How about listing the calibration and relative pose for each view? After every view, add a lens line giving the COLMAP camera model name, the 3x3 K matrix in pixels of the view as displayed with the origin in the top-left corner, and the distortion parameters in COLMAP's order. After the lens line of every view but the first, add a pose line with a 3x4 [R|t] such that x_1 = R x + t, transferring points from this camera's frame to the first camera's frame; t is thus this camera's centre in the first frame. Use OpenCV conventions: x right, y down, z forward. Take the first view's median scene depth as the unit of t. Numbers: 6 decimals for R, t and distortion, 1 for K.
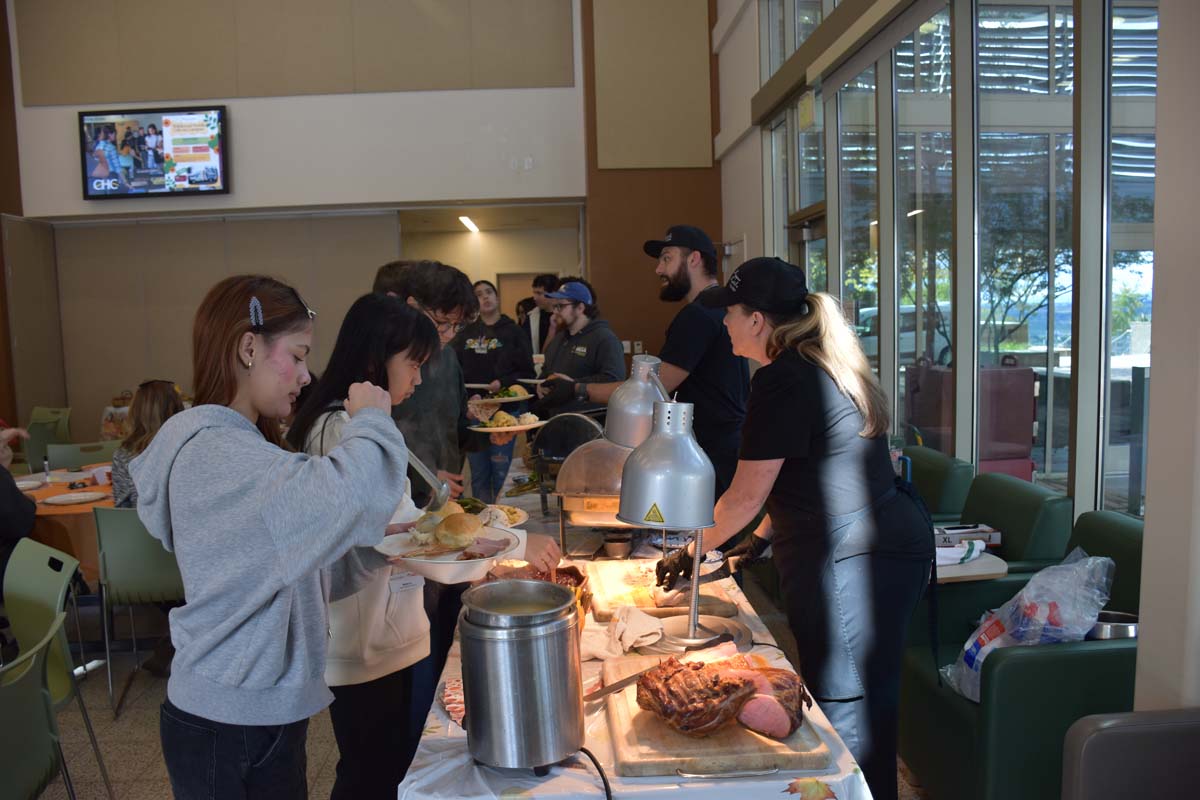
lens RADIAL K [[930.6, 0, 600.0], [0, 930.6, 400.0], [0, 0, 1]] dist [-0.121318, 0.000201]
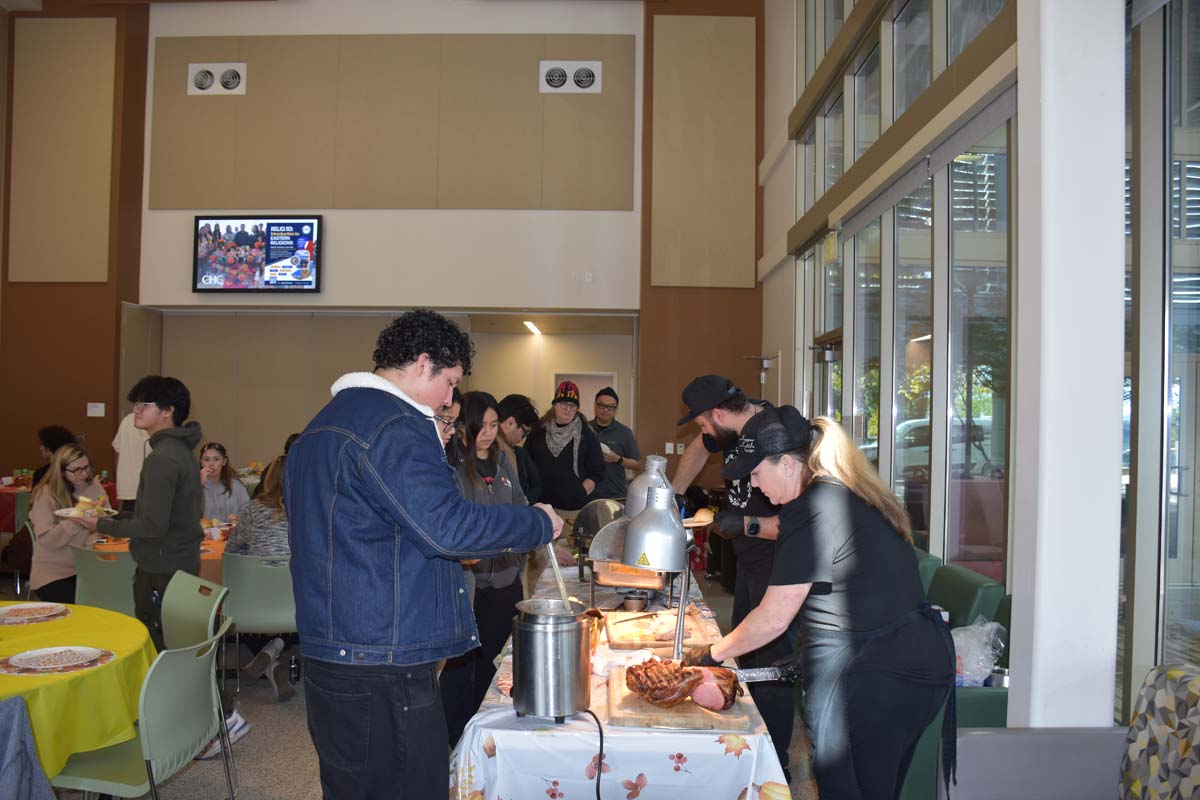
lens RADIAL K [[930.6, 0, 600.0], [0, 930.6, 400.0], [0, 0, 1]] dist [-0.121318, 0.000201]
pose [[0.997135, 0.043046, -0.062200, 0.028693], [-0.049336, 0.993415, -0.103407, 0.009035], [0.057339, 0.106180, 0.992692, -0.224204]]
